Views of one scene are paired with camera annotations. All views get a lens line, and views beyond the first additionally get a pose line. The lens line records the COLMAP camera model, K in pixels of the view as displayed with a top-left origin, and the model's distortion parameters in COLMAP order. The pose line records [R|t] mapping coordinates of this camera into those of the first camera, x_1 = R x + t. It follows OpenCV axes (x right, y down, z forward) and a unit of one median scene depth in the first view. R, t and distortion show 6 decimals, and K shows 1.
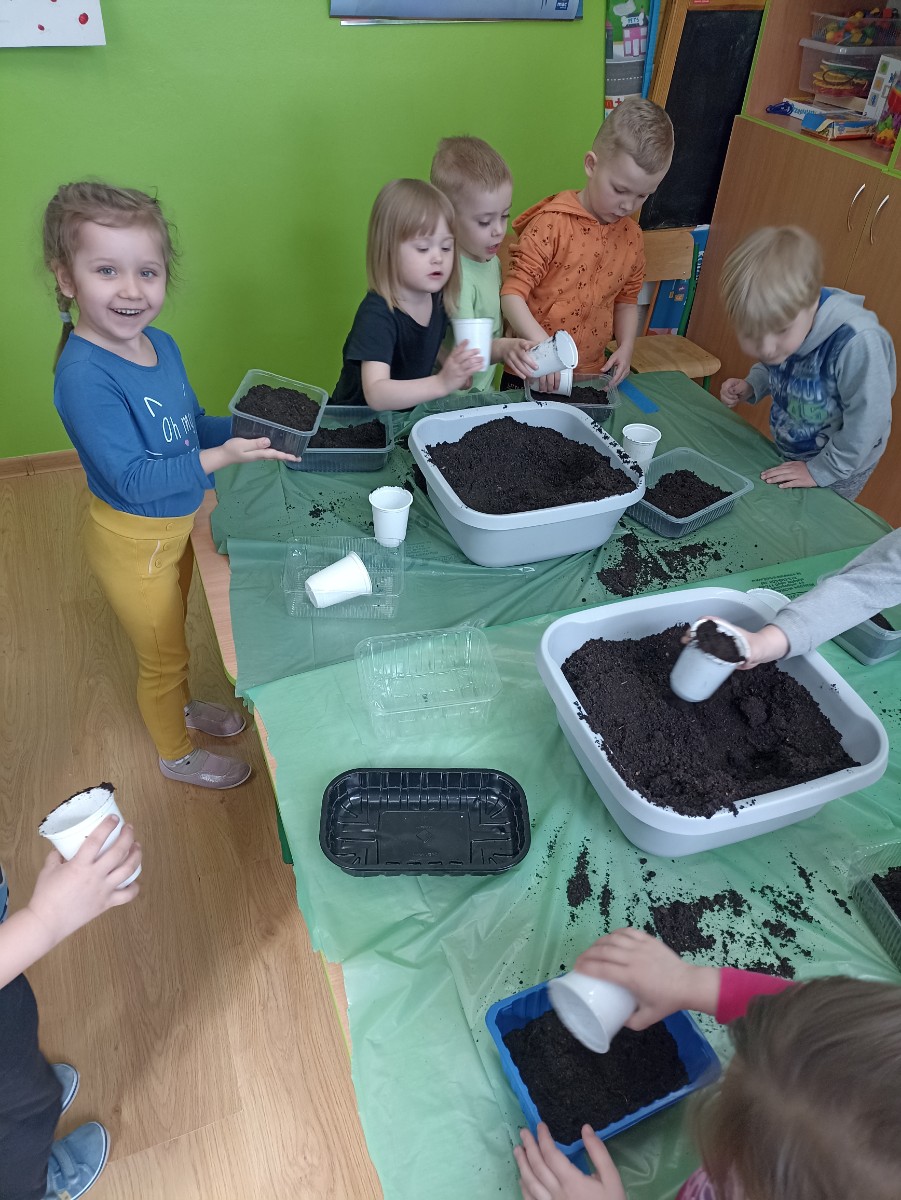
lens RADIAL K [[880.0, 0, 456.7], [0, 880.0, 601.6], [0, 0, 1]] dist [0.037975, -0.021567]
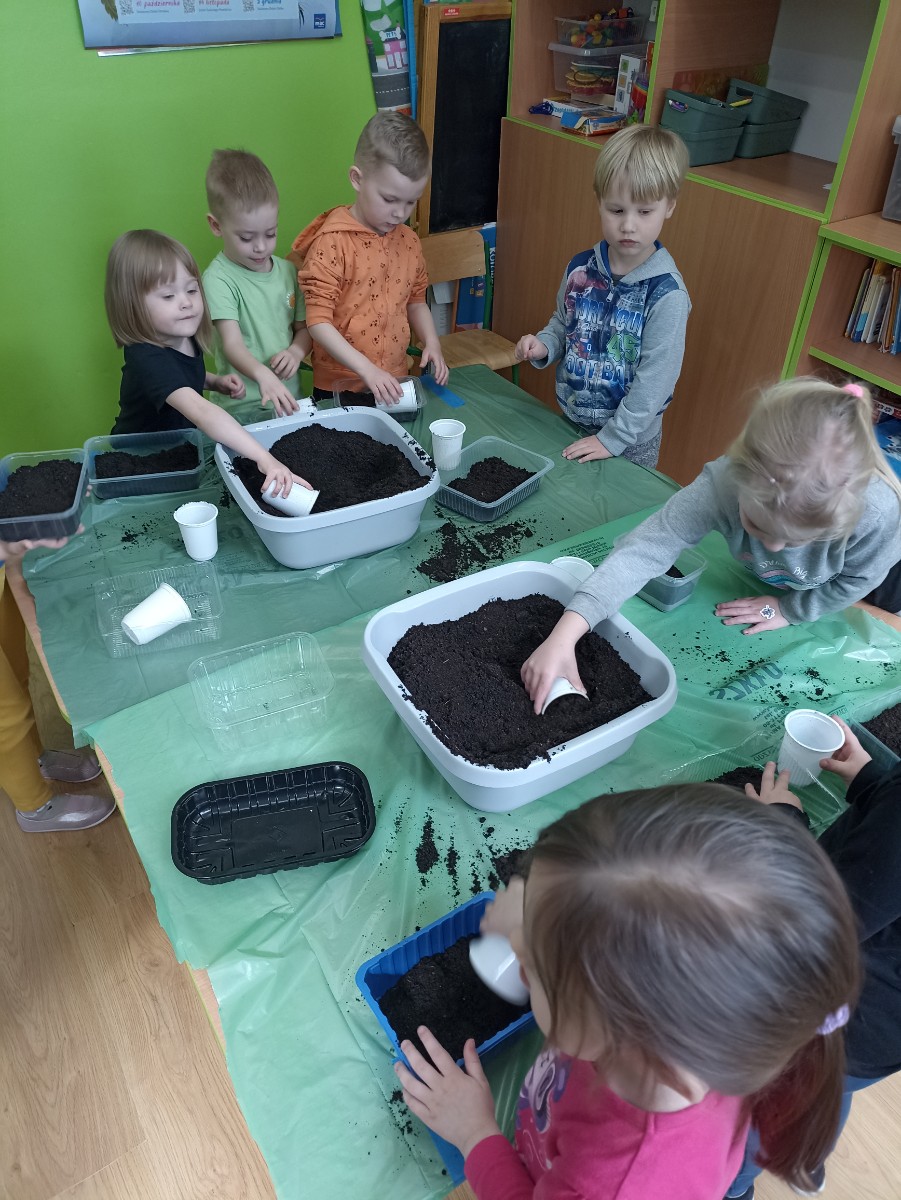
lens RADIAL K [[880.0, 0, 456.7], [0, 880.0, 601.6], [0, 0, 1]] dist [0.037975, -0.021567]
pose [[0.979144, -0.147927, 0.139264, 0.050783], [0.148269, 0.988915, 0.007973, 0.010752], [-0.138899, 0.012842, 0.990223, -0.055475]]
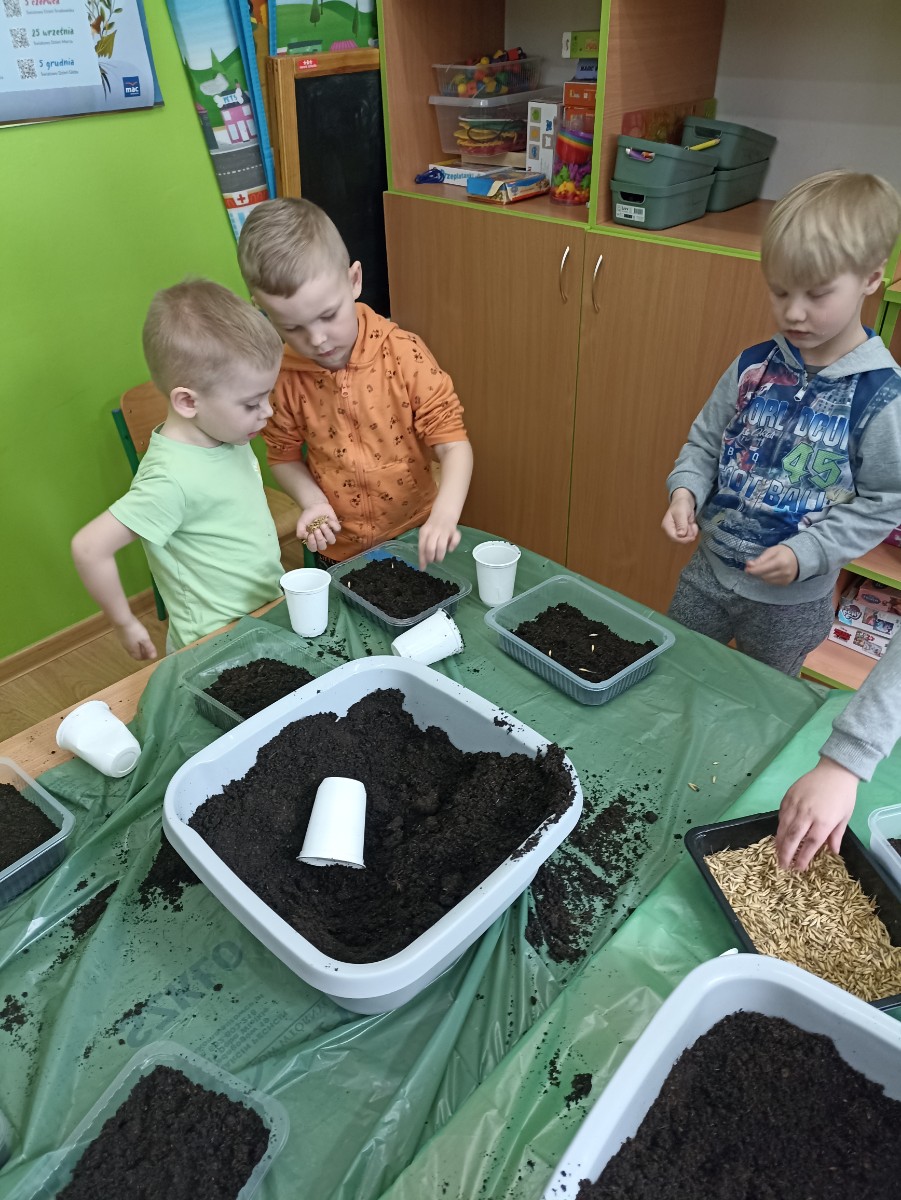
lens RADIAL K [[880.0, 0, 456.7], [0, 880.0, 601.6], [0, 0, 1]] dist [0.037975, -0.021567]
pose [[0.901613, -0.300548, 0.311070, 0.001936], [0.321127, 0.946903, -0.015887, -0.263493], [-0.289779, 0.114217, 0.950254, 0.418172]]
